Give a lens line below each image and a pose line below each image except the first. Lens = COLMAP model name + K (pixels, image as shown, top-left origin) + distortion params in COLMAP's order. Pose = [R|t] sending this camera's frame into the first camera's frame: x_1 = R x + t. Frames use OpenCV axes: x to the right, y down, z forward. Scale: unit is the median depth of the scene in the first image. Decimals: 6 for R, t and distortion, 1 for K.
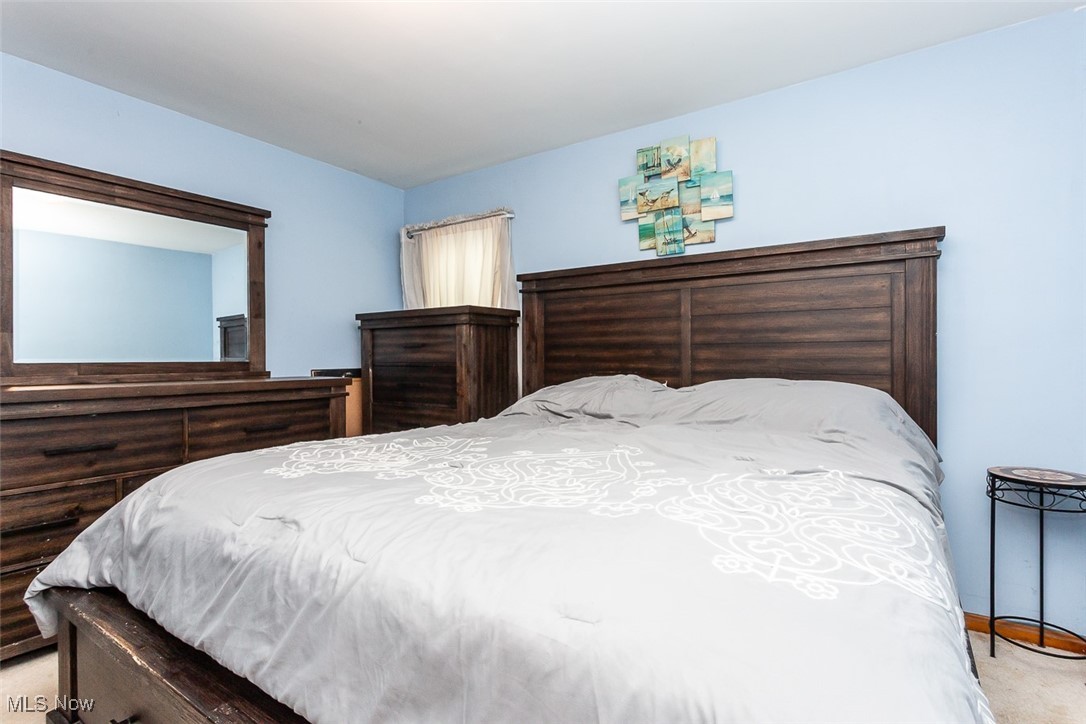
lens RADIAL K [[516.9, 0, 564.8], [0, 516.9, 362.2], [0, 0, 1]] dist [-0.004886, 0.000564]
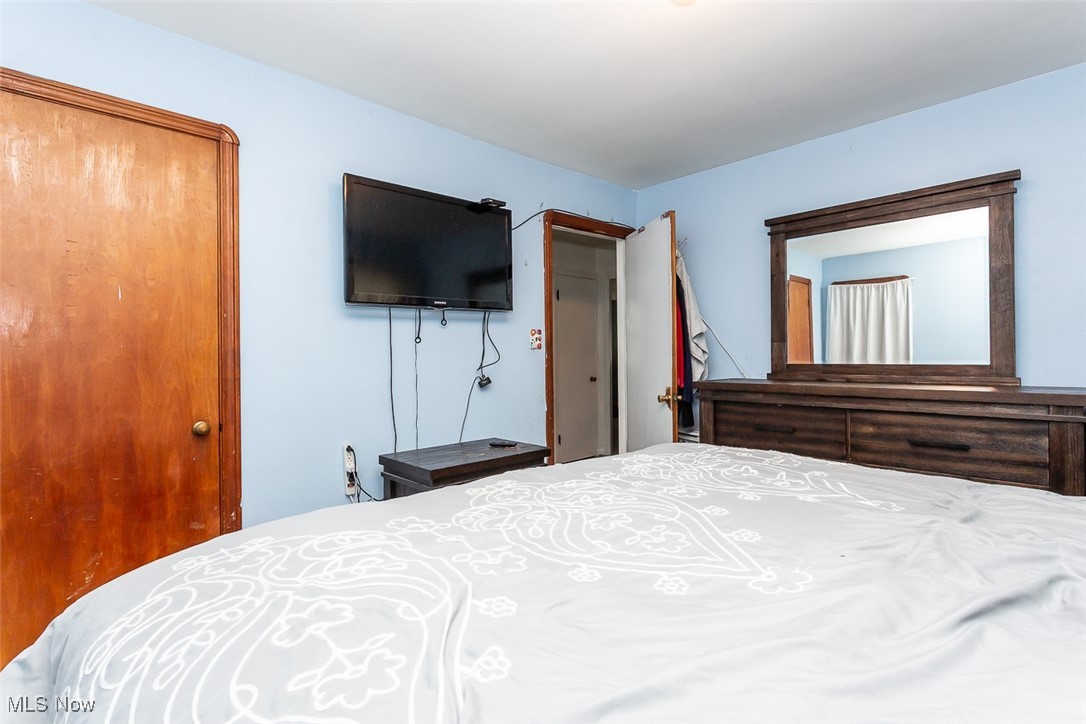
lens RADIAL K [[516.9, 0, 539.9], [0, 516.9, 357.2], [0, 0, 1]] dist [-0.004886, 0.000564]
pose [[-0.248158, 0.010546, -0.968662, 0.472426], [0.002940, 0.999944, 0.010134, -0.032088], [0.968715, -0.000333, -0.248175, 0.671124]]
